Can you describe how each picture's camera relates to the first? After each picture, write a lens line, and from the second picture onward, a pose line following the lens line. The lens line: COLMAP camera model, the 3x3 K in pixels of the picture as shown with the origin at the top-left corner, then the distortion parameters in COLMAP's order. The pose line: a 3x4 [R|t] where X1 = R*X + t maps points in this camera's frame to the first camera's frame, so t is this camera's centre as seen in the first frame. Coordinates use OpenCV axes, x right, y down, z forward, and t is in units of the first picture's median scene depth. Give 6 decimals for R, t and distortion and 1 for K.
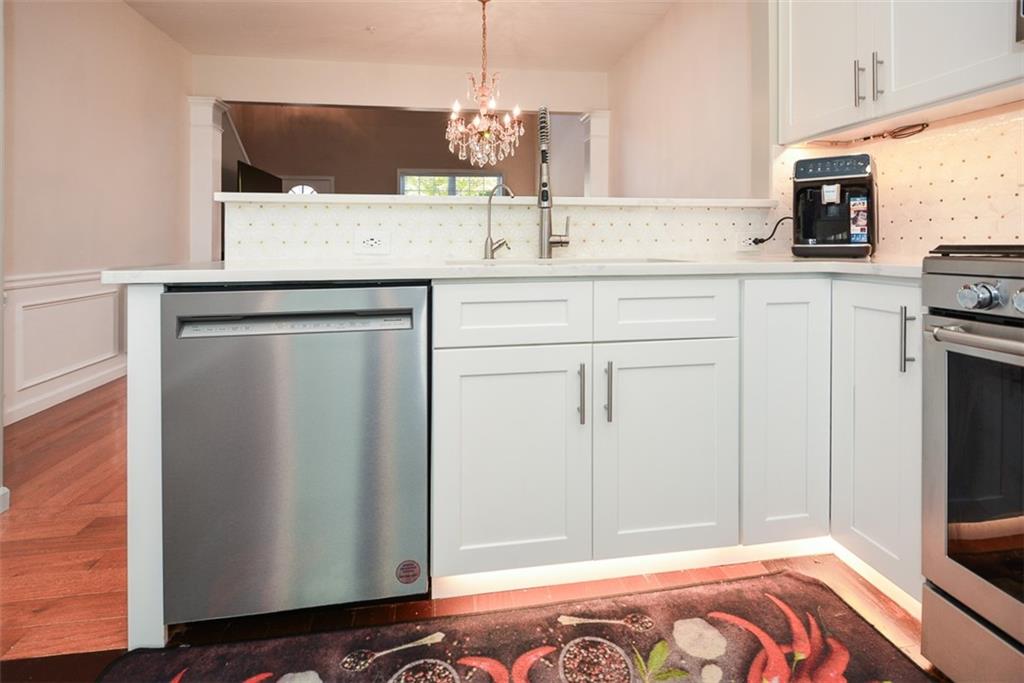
lens RADIAL K [[482.5, 0, 502.9], [0, 482.5, 240.3], [0, 0, 1]] dist [-0.009498, 0.000439]
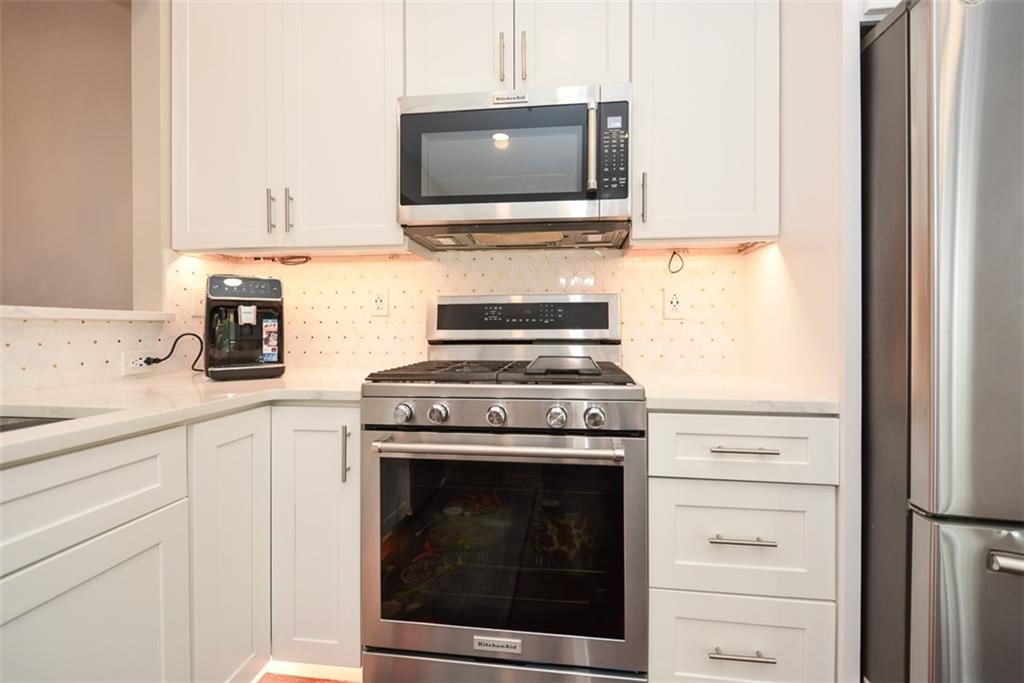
lens RADIAL K [[458.7, 0, 514.3], [0, 458.7, 330.7], [0, 0, 1]] dist [0.006555, -0.007652]
pose [[0.264372, -0.004724, 0.964409, -0.097899], [-0.003450, 0.999977, 0.005844, -0.072467], [-0.964415, -0.004873, 0.264350, 0.212915]]
